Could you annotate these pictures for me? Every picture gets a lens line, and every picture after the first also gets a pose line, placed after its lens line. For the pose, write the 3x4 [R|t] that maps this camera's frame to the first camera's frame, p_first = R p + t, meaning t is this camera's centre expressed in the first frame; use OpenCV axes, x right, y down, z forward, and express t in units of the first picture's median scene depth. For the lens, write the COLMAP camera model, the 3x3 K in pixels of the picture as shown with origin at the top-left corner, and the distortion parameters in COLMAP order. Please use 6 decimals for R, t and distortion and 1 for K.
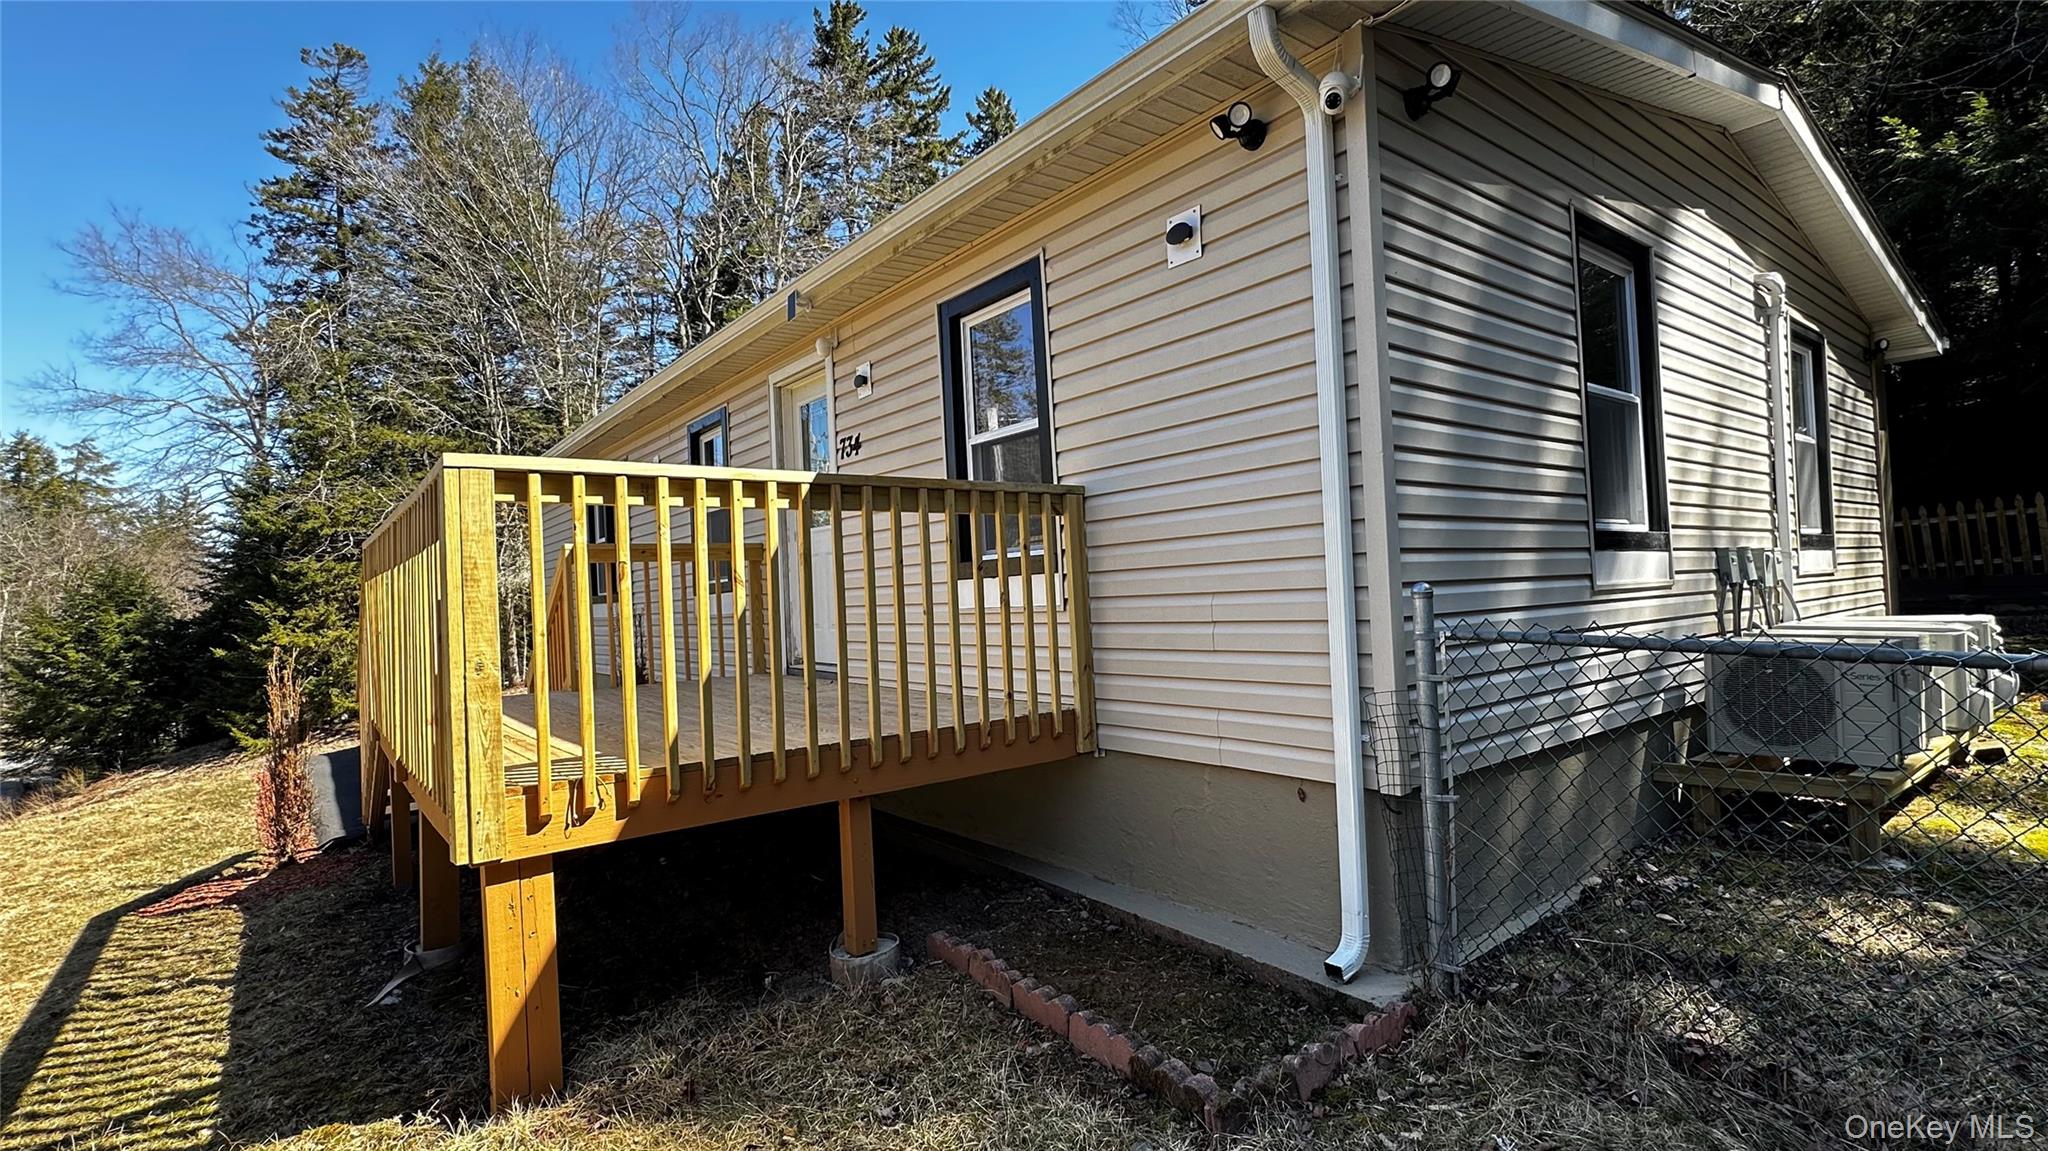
lens RADIAL K [[946.0, 0, 1024.5], [0, 946.0, 573.3], [0, 0, 1]] dist [-0.003504, -0.000351]
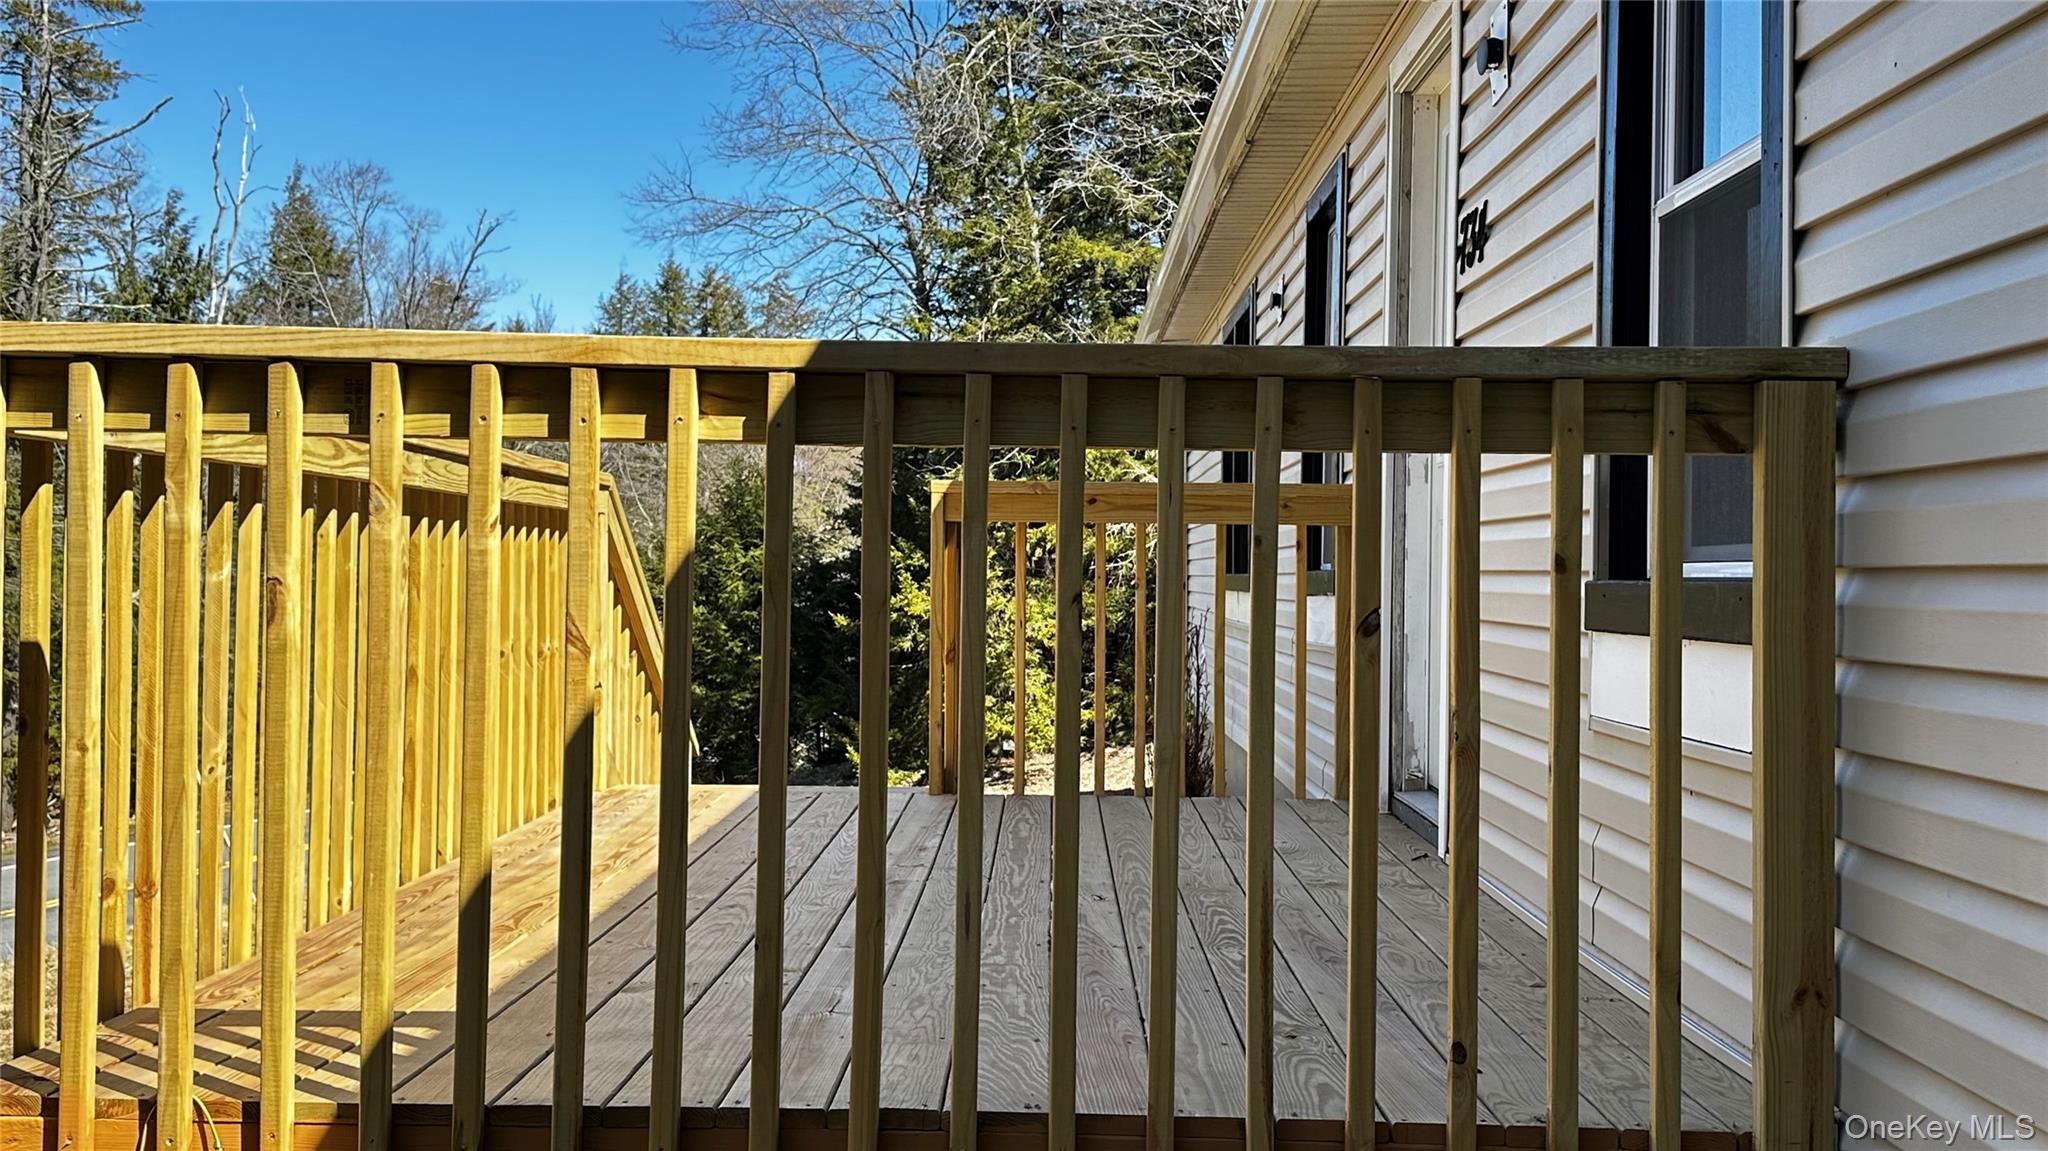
lens RADIAL K [[1976.9, 0, 1019.0], [0, 1976.9, 643.0], [0, 0, 1]] dist [0.058361, 0.000000]
pose [[0.775274, 0.076368, -0.626991, 0.178582], [-0.033710, 0.996252, 0.079661, -0.032361], [0.630725, -0.040623, 0.774943, 0.278747]]
